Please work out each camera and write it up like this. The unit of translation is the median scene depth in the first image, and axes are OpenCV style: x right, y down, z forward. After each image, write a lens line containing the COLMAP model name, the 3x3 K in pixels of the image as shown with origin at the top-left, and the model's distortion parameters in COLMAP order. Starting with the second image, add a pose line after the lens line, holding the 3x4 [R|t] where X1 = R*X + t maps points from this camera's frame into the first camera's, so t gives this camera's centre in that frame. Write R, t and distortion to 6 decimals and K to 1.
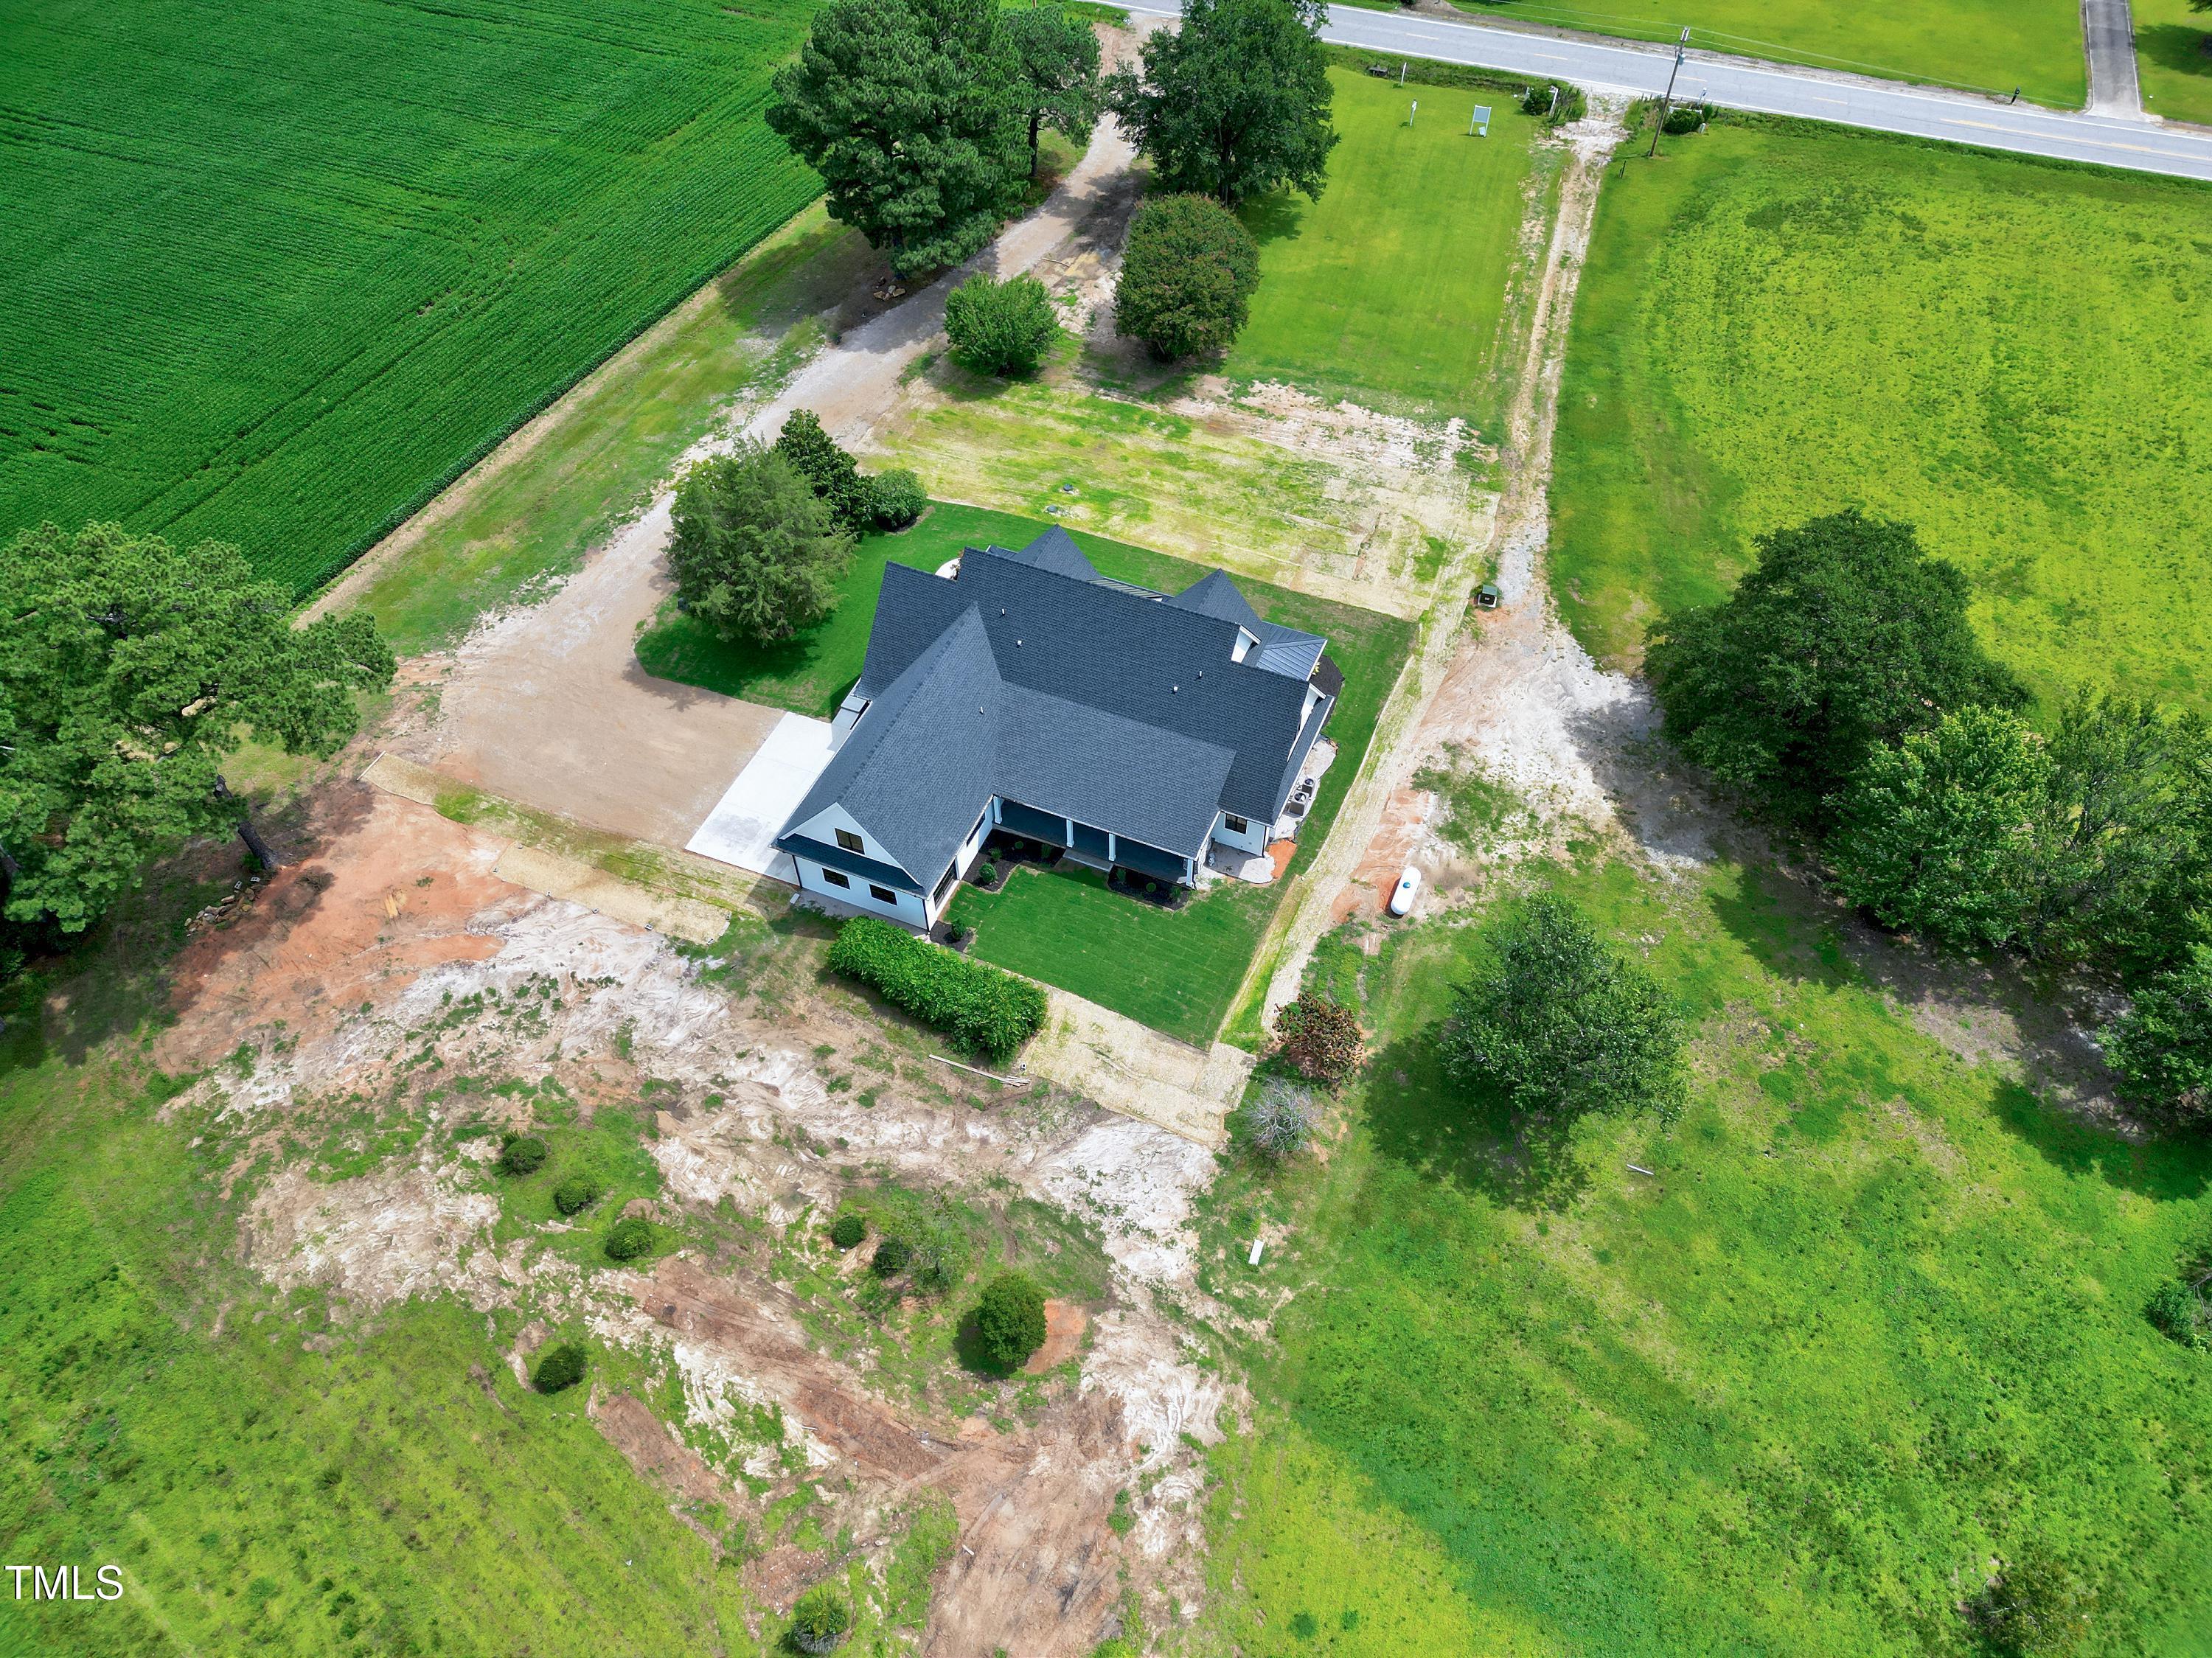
lens RADIAL K [[1549.2, 0, 1106.0], [0, 1549.2, 829.0], [0, 0, 1]] dist [0.099160, -0.136598]
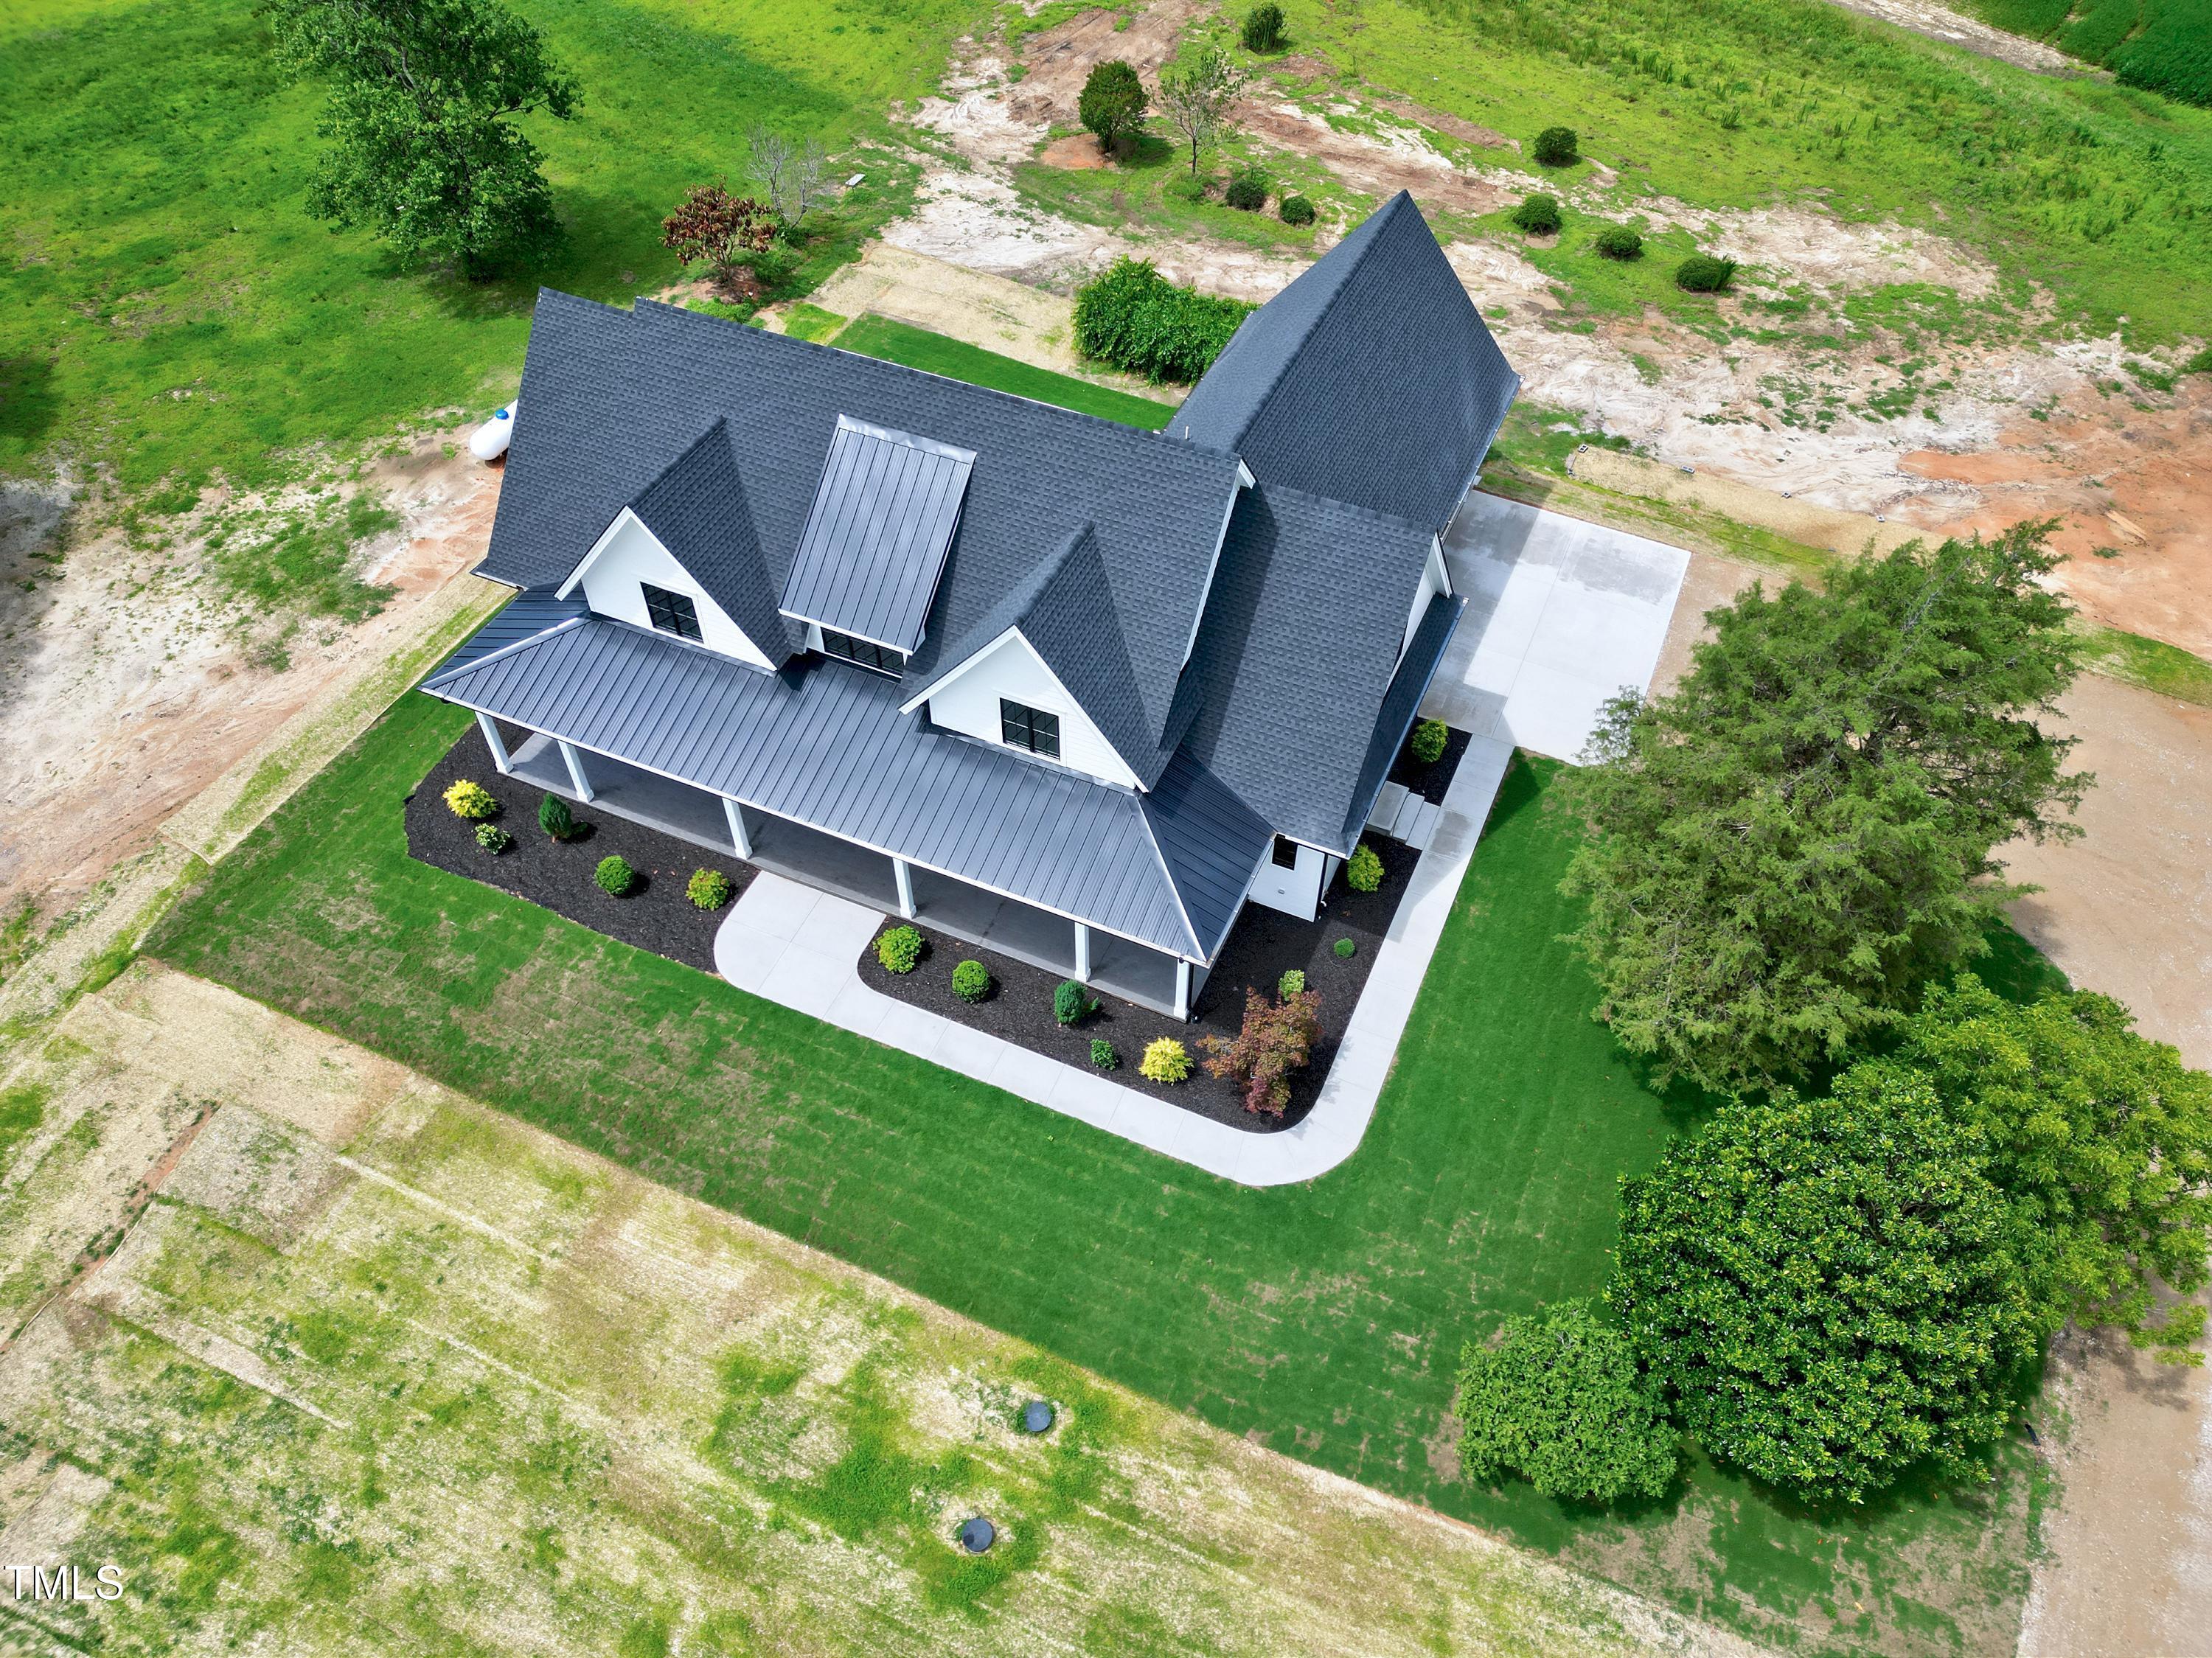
lens RADIAL K [[1542.7, 0, 1105.9], [0, 1542.7, 831.1], [0, 0, 1]] dist [0.063630, -0.055263]
pose [[-0.999737, -0.014940, 0.017399, -0.065998], [0.019679, -0.169242, 0.985378, -0.617813], [-0.011777, 0.985461, 0.169491, 1.064632]]
